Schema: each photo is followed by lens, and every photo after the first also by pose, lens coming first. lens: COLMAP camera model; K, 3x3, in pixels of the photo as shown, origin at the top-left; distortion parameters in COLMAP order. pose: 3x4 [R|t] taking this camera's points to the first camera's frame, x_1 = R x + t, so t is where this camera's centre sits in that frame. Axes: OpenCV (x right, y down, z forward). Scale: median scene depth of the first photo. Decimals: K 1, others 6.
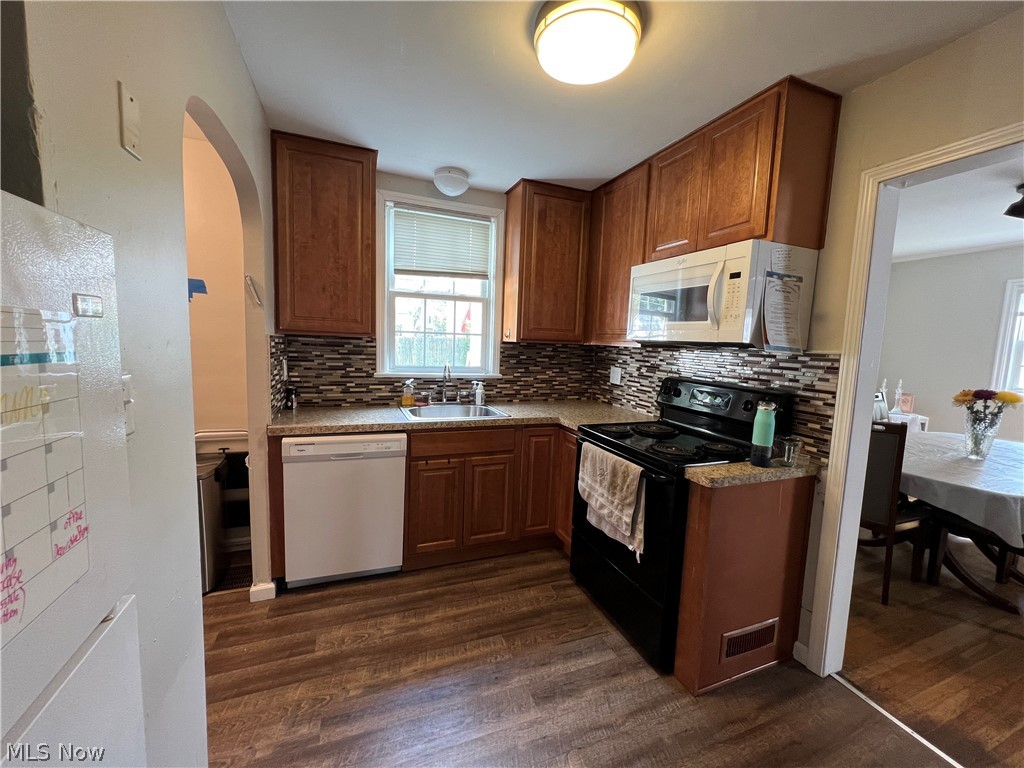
lens RADIAL K [[409.1, 0, 512.5], [0, 409.1, 381.9], [0, 0, 1]] dist [-0.000194, -0.000136]
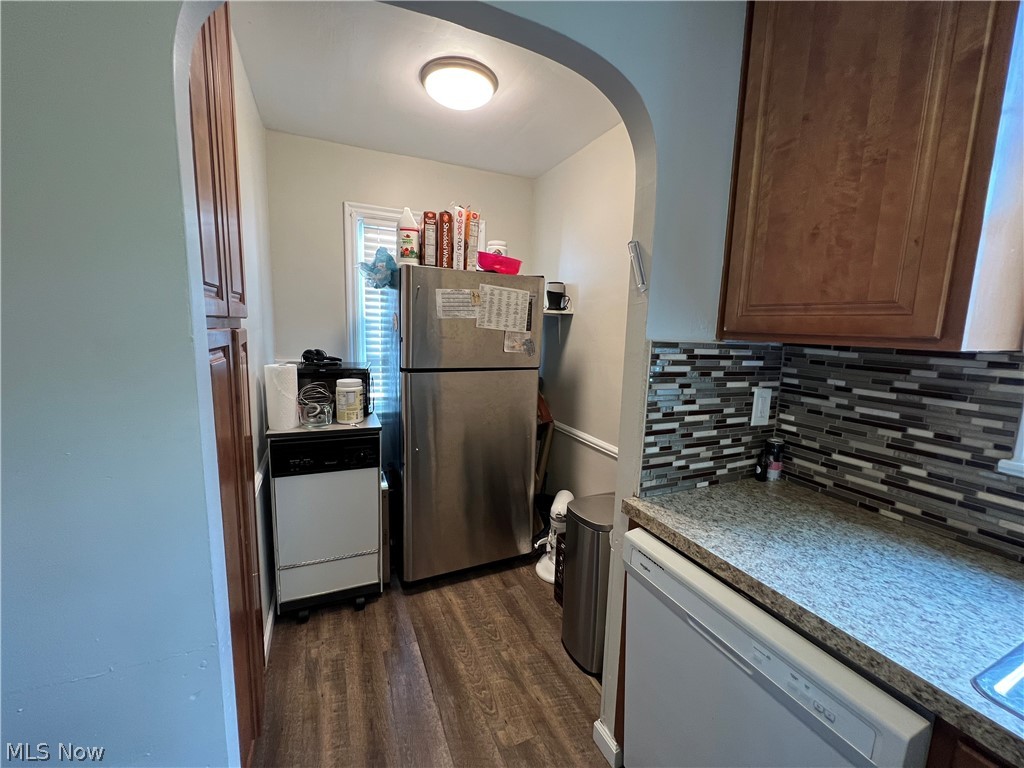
lens RADIAL K [[409.1, 0, 511.2], [0, 409.1, 381.8], [0, 0, 1]] dist [-0.000194, -0.000136]
pose [[0.048171, 0.101122, -0.993707, -0.032651], [-0.128983, 0.987162, 0.094203, -0.067471], [0.990476, 0.123633, 0.060595, 0.601587]]
